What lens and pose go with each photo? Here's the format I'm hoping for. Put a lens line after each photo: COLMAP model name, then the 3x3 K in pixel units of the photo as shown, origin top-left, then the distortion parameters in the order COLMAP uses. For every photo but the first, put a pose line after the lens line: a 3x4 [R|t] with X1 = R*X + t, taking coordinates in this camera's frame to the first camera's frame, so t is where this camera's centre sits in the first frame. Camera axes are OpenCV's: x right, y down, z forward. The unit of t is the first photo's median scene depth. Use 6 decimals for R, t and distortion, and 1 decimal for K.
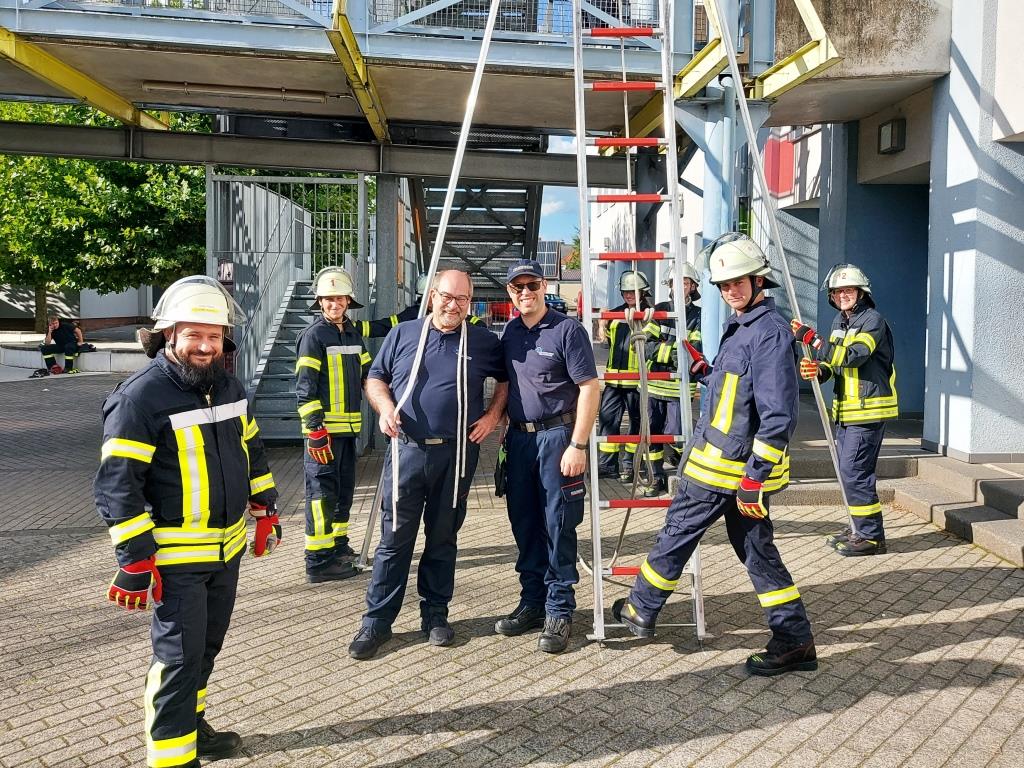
lens RADIAL K [[762.3, 0, 512.0], [0, 762.3, 384.0], [0, 0, 1]] dist [0.046470, 0.003152]
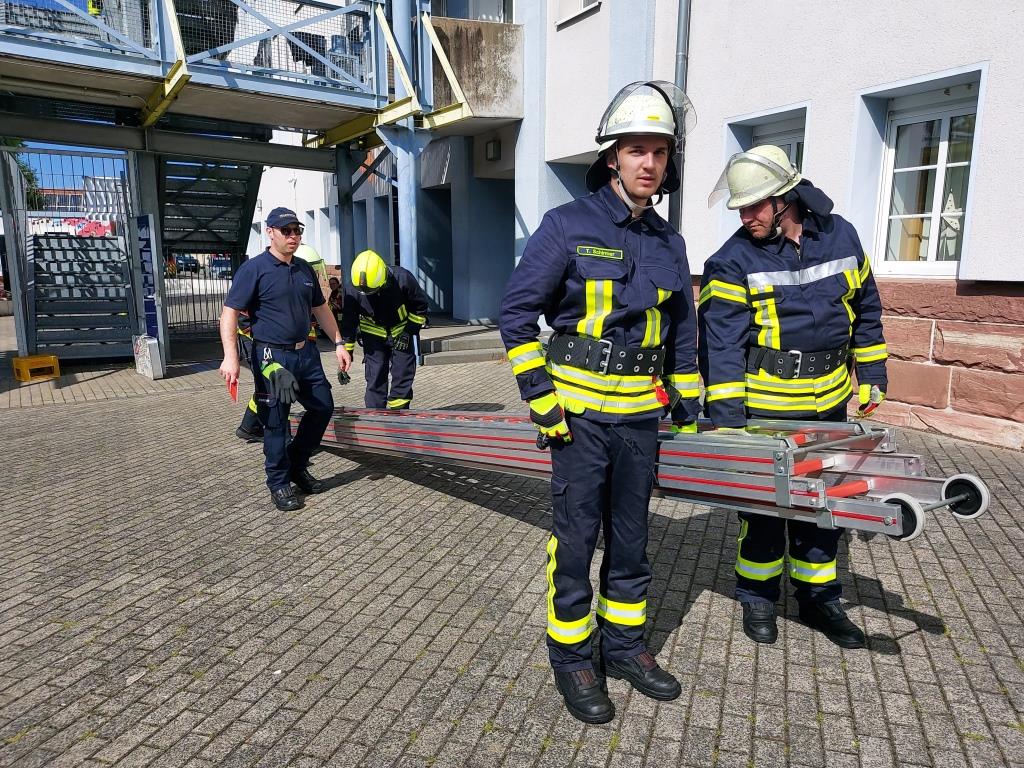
lens RADIAL K [[762.3, 0, 512.0], [0, 762.3, 384.0], [0, 0, 1]] dist [0.046470, 0.003152]
pose [[0.872021, -0.072226, 0.484110, -0.269563], [0.032725, 0.995443, 0.089565, 0.012136], [-0.488373, -0.062260, 0.870411, -0.407530]]
